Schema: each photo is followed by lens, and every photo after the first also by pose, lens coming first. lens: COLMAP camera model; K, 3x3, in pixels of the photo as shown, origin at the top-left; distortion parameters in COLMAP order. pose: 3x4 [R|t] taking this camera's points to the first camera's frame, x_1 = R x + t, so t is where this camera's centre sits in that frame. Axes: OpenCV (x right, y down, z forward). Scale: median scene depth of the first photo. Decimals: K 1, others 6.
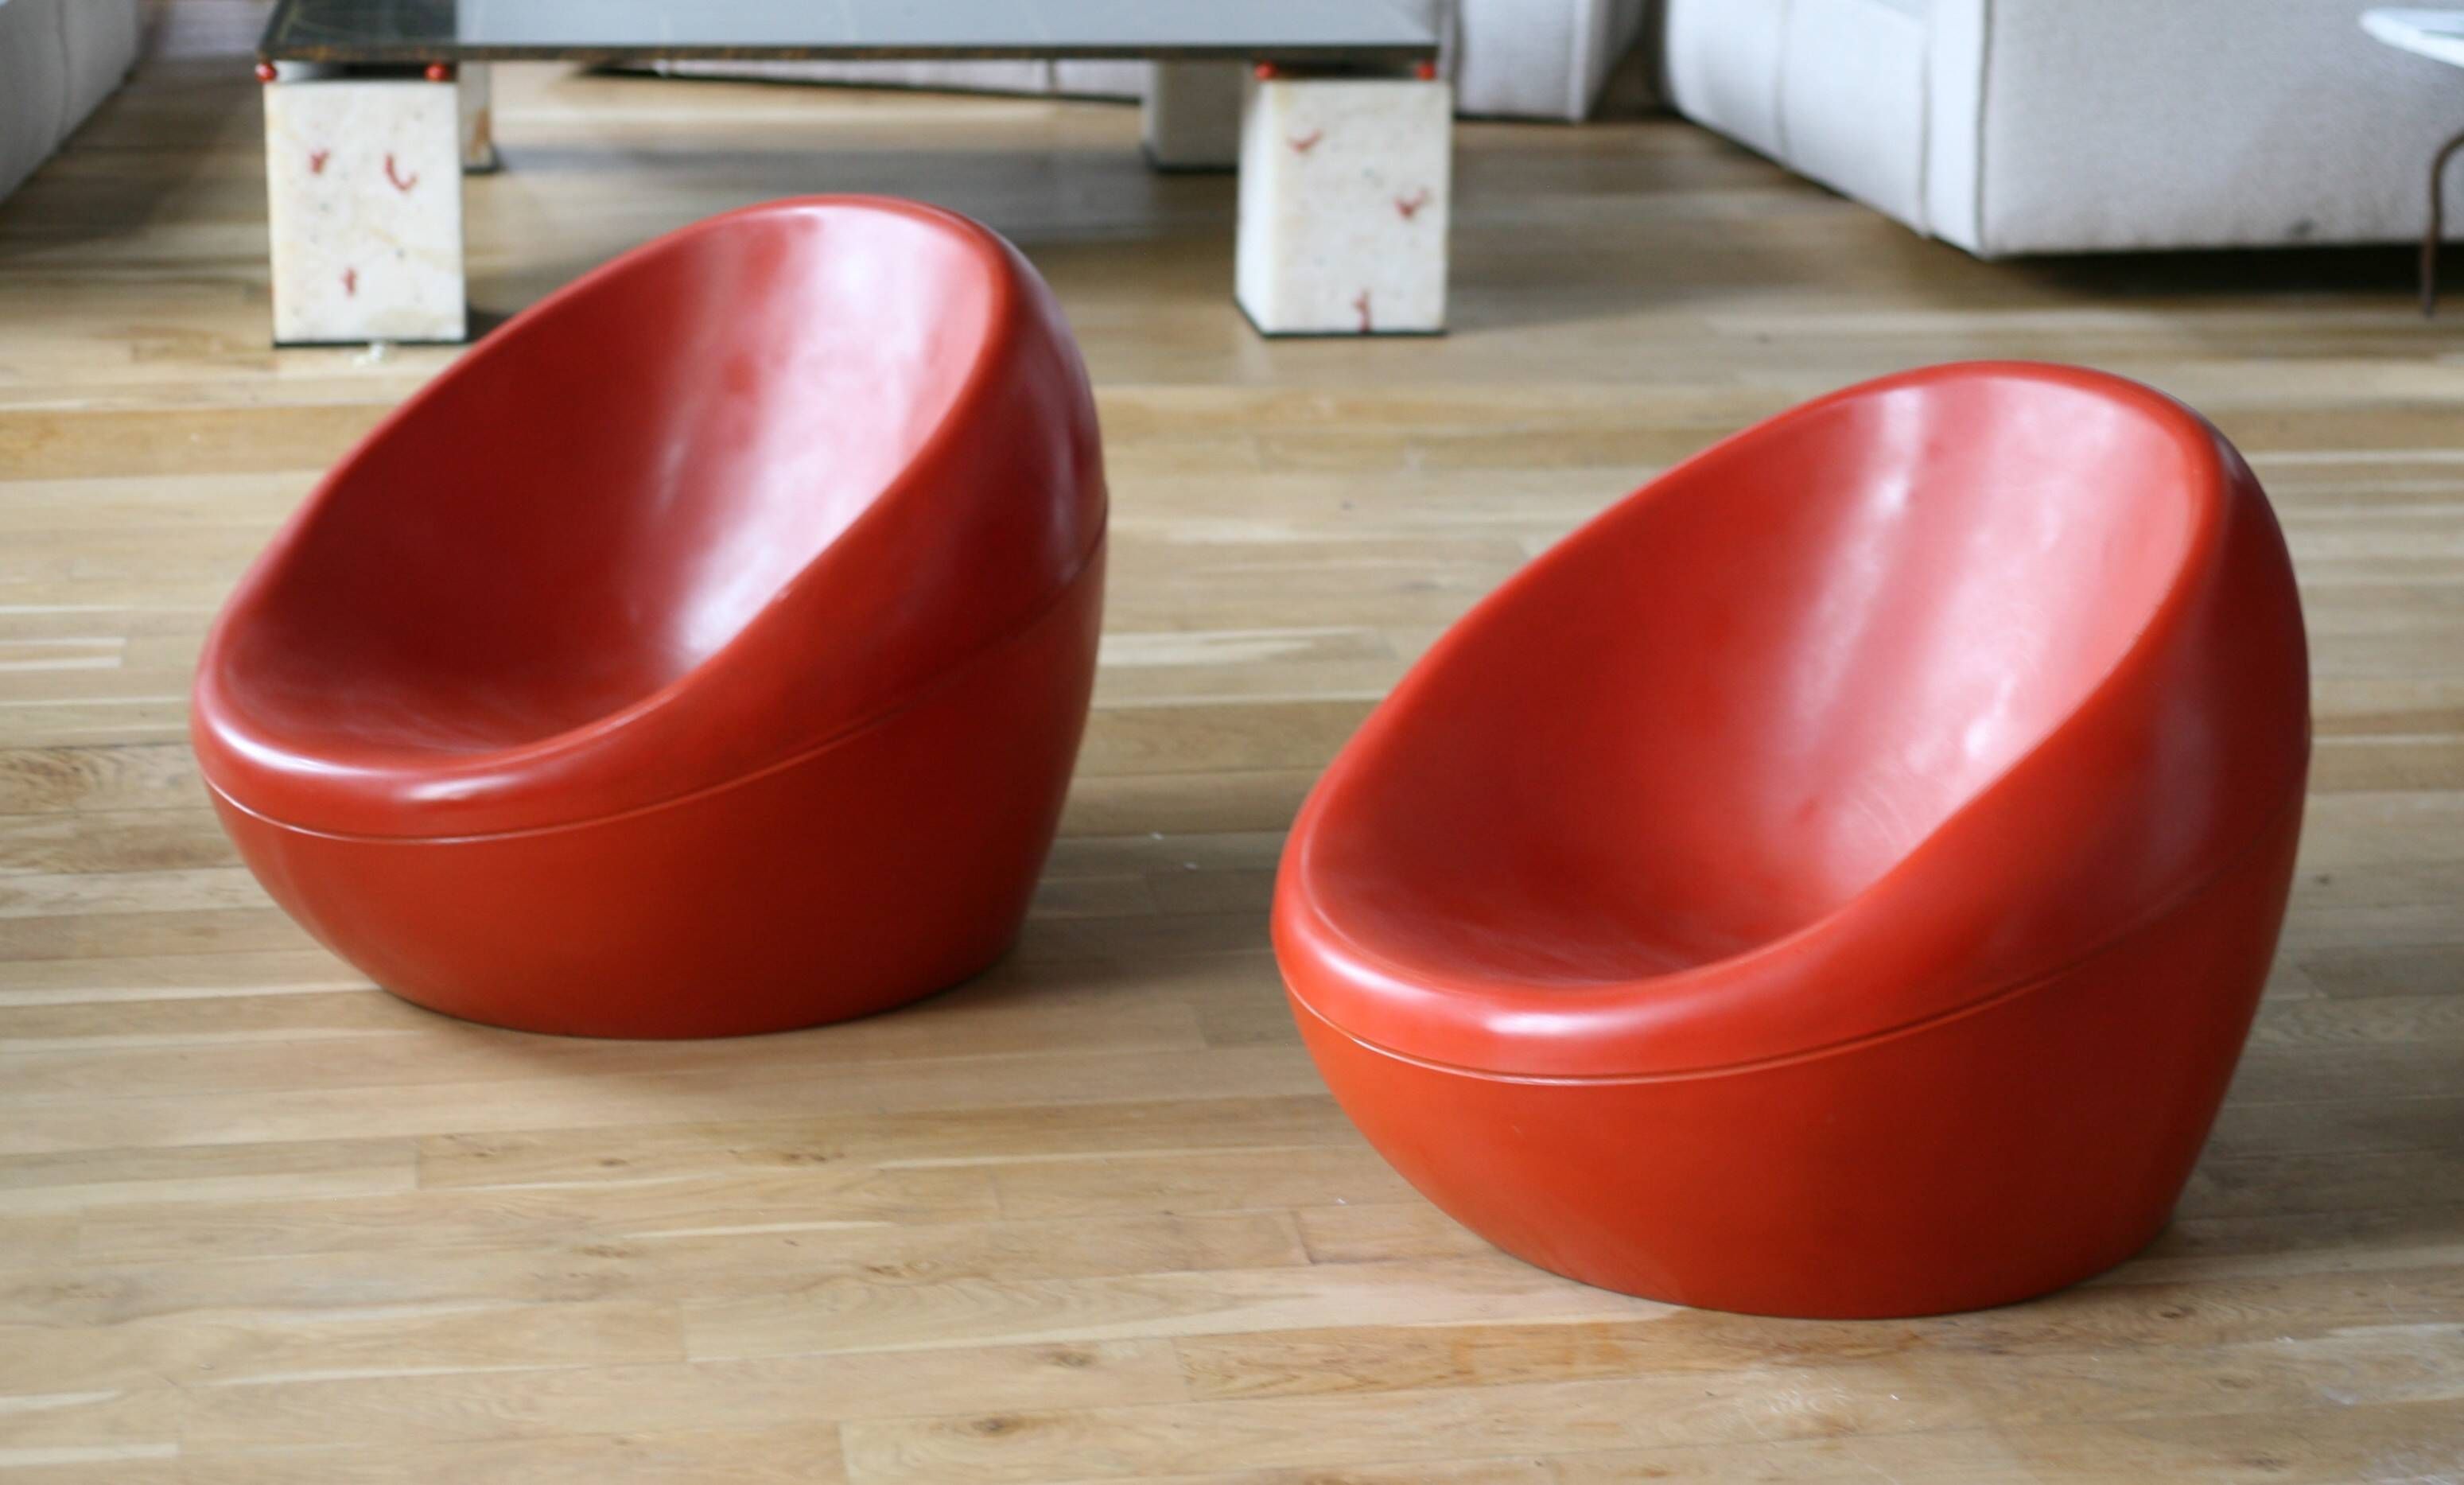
lens RADIAL K [[5142.2, 0, 1647.4], [0, 5142.2, 744.3], [0, 0, 1]] dist [-0.092855, -0.098299]
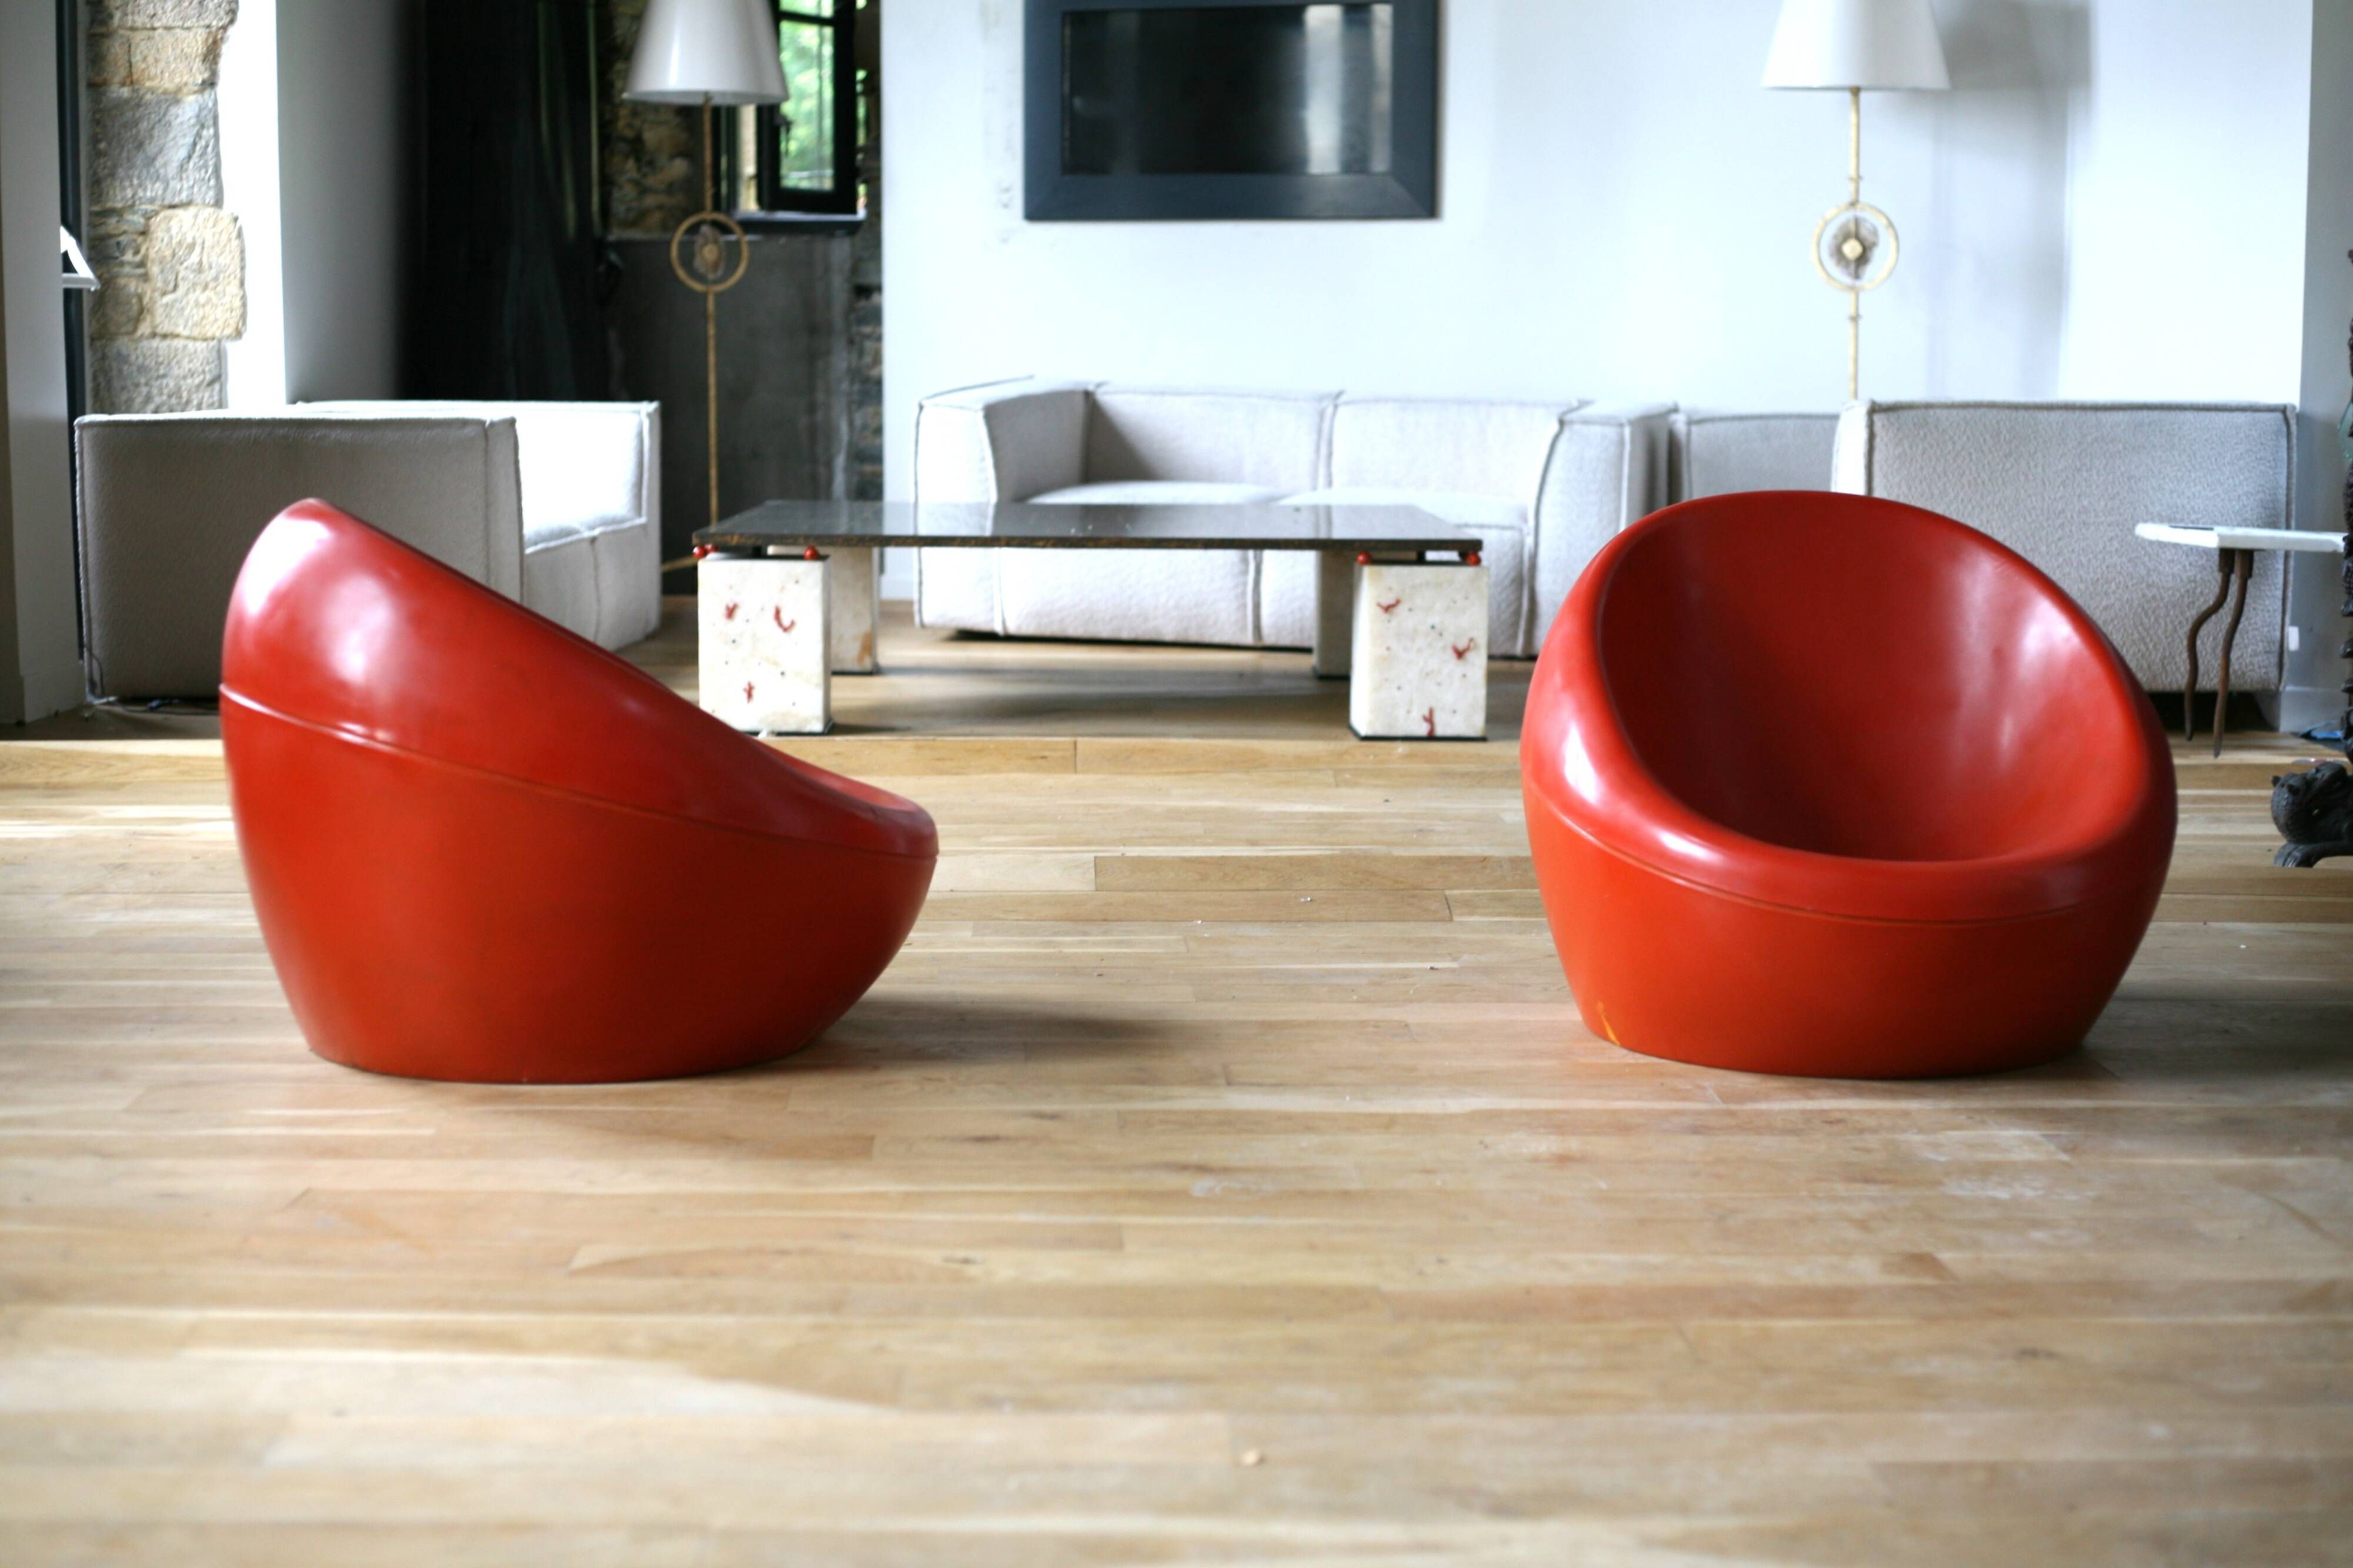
lens RADIAL K [[3579.8, 0, 1176.5], [0, 3579.8, 784.0], [0, 0, 1]] dist [-0.084902, -0.116160]
pose [[0.984111, -0.002637, -0.177535, 0.079724], [-0.026449, 0.986557, -0.161265, 0.144682], [0.175573, 0.163398, 0.970812, 0.005842]]
